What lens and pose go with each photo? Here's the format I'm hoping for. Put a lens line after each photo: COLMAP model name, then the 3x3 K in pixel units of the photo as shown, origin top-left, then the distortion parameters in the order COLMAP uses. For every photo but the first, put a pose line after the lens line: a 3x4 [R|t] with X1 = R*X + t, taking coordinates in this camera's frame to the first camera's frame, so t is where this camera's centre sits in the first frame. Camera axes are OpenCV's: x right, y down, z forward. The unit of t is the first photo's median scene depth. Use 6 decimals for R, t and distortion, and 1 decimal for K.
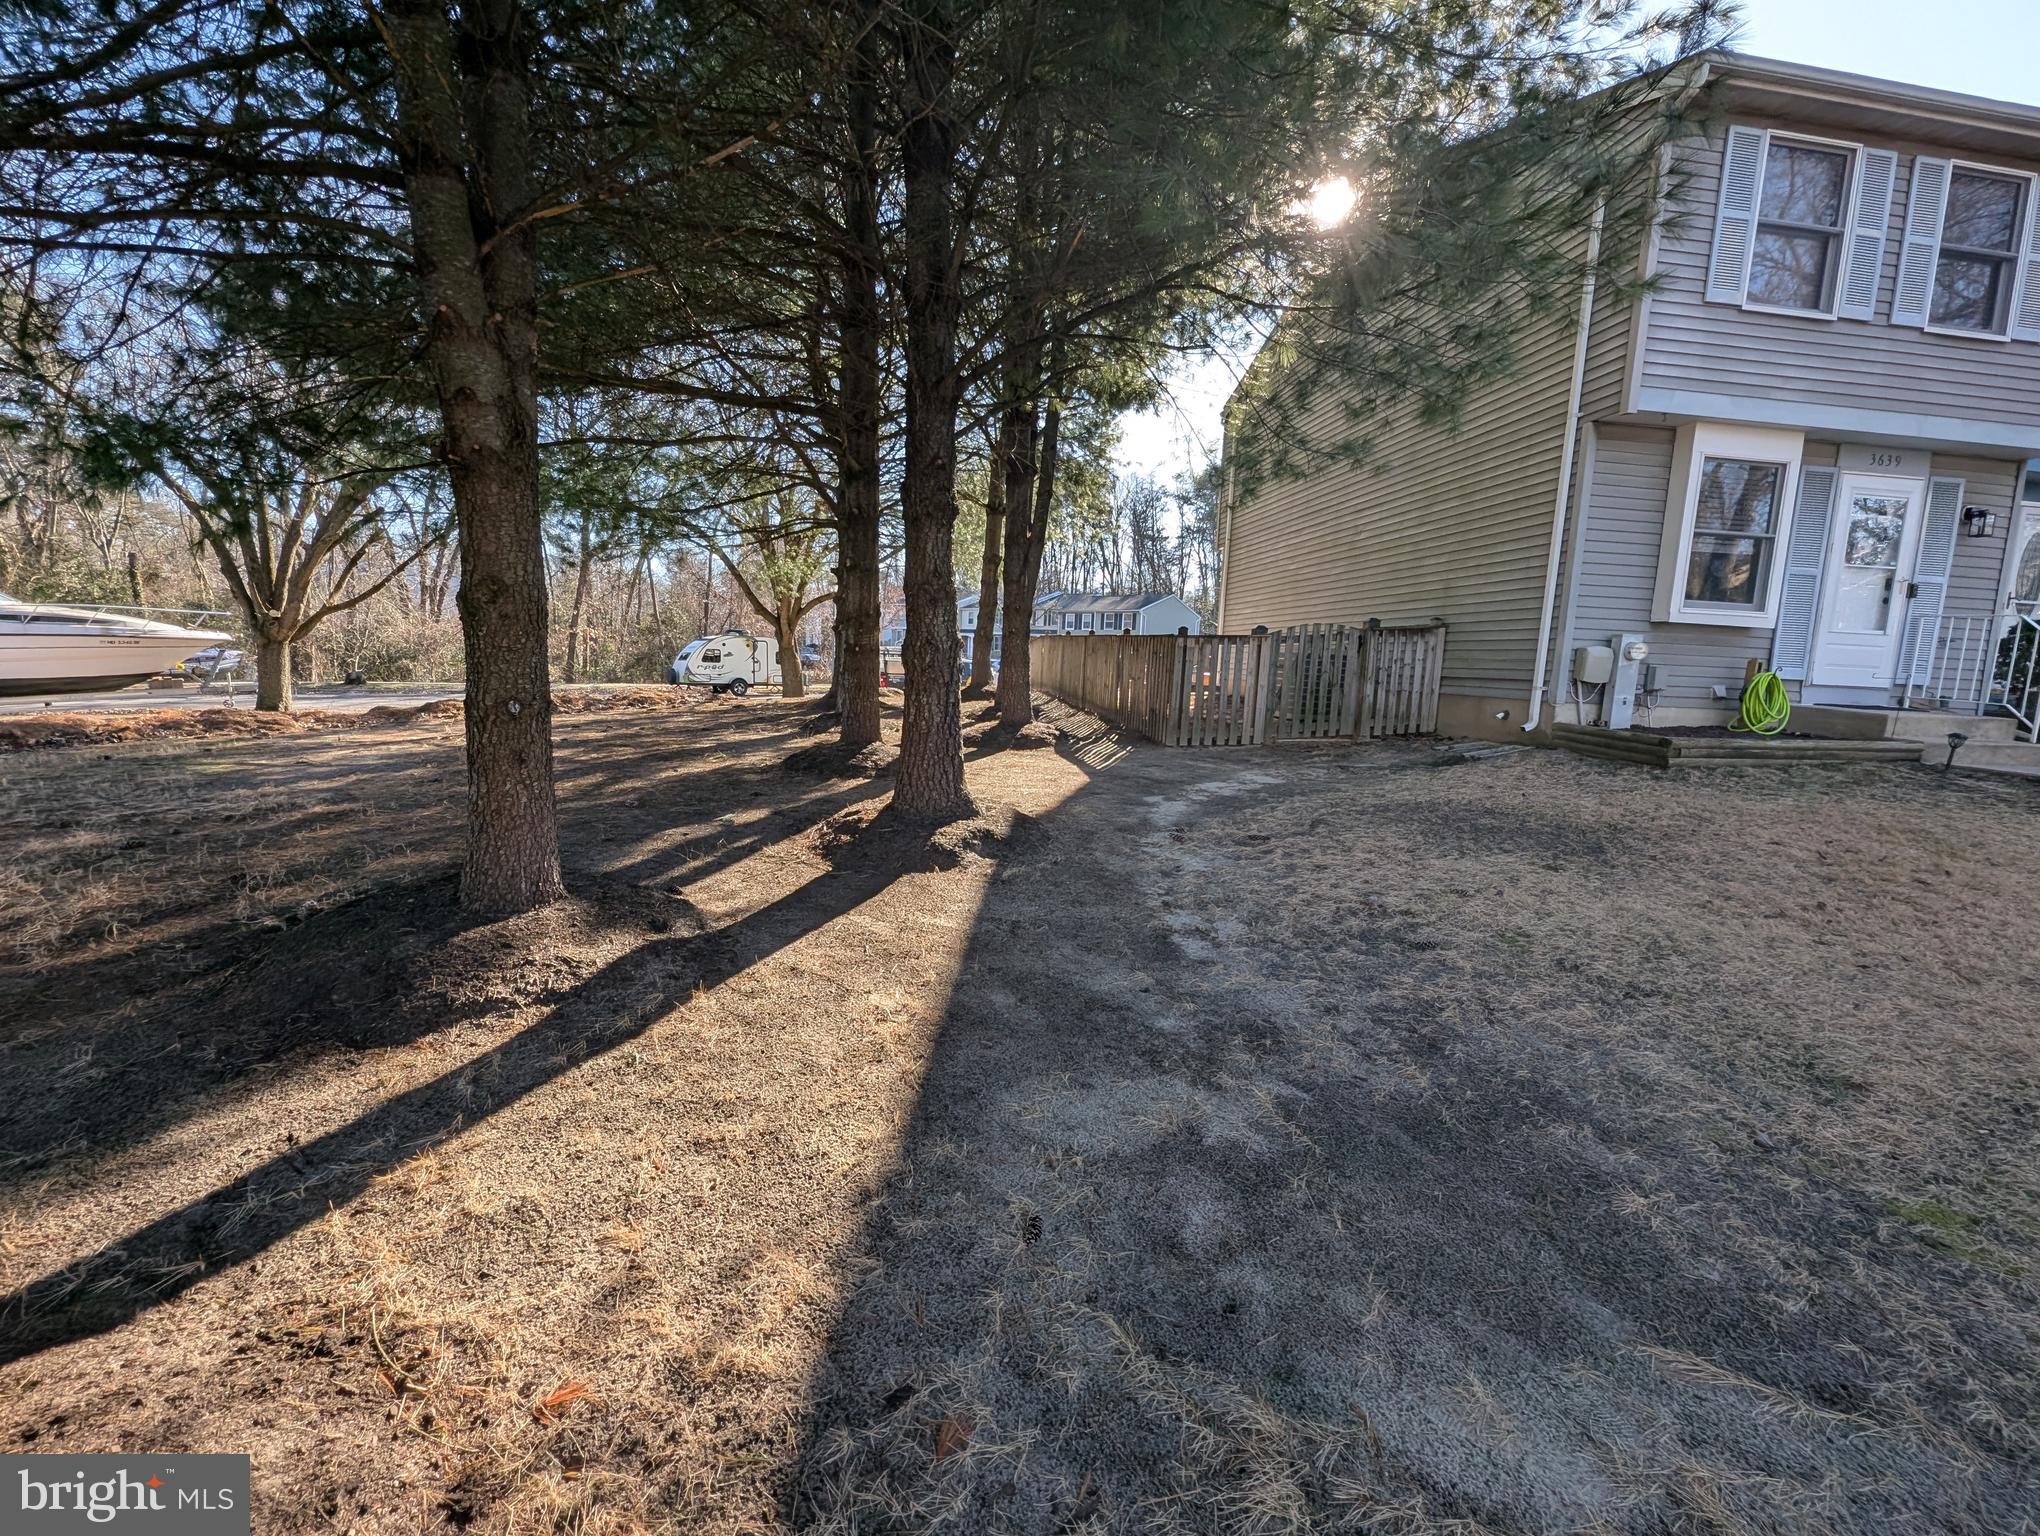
lens RADIAL K [[836.7, 0, 1019.7], [0, 836.7, 755.6], [0, 0, 1]] dist [0.003843, -0.001995]
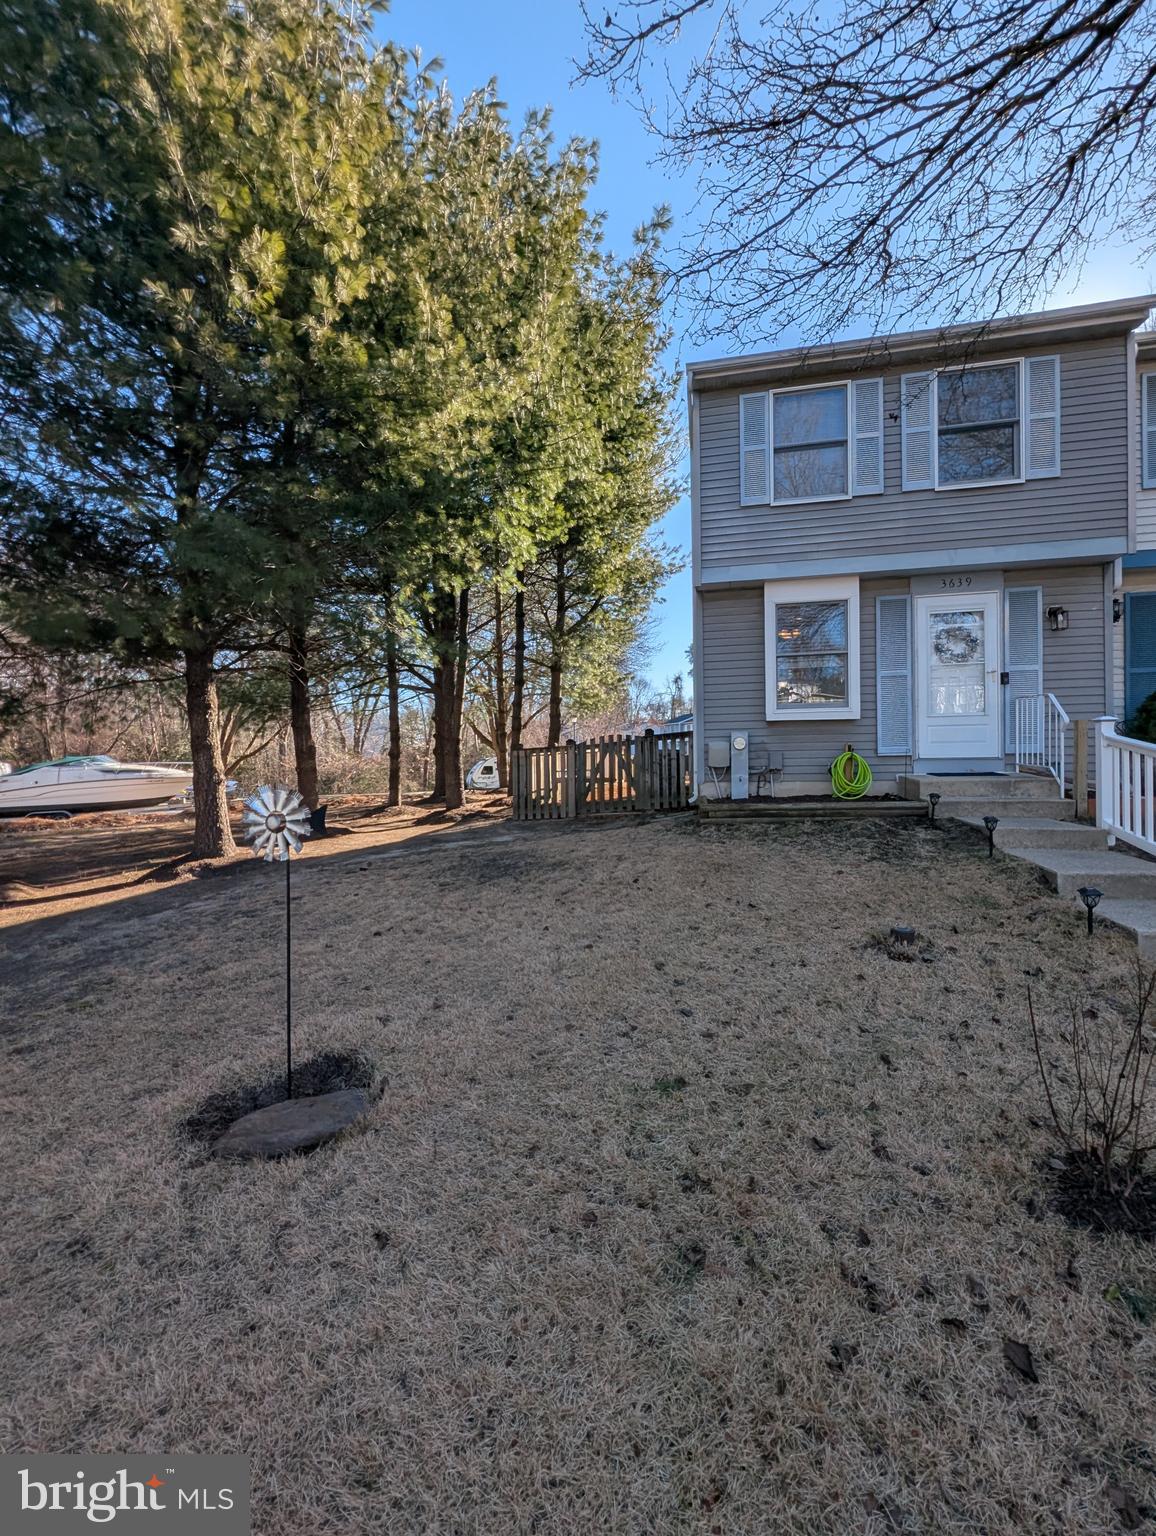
lens RADIAL K [[630.0, 0, 580.3], [0, 630.0, 764.6], [0, 0, 1]] dist [0.003843, -0.001995]
pose [[0.939698, -0.055854, -0.337413, 0.796396], [0.018304, 0.993374, -0.113461, 0.024674], [0.341514, 0.100443, 0.934494, -0.075633]]
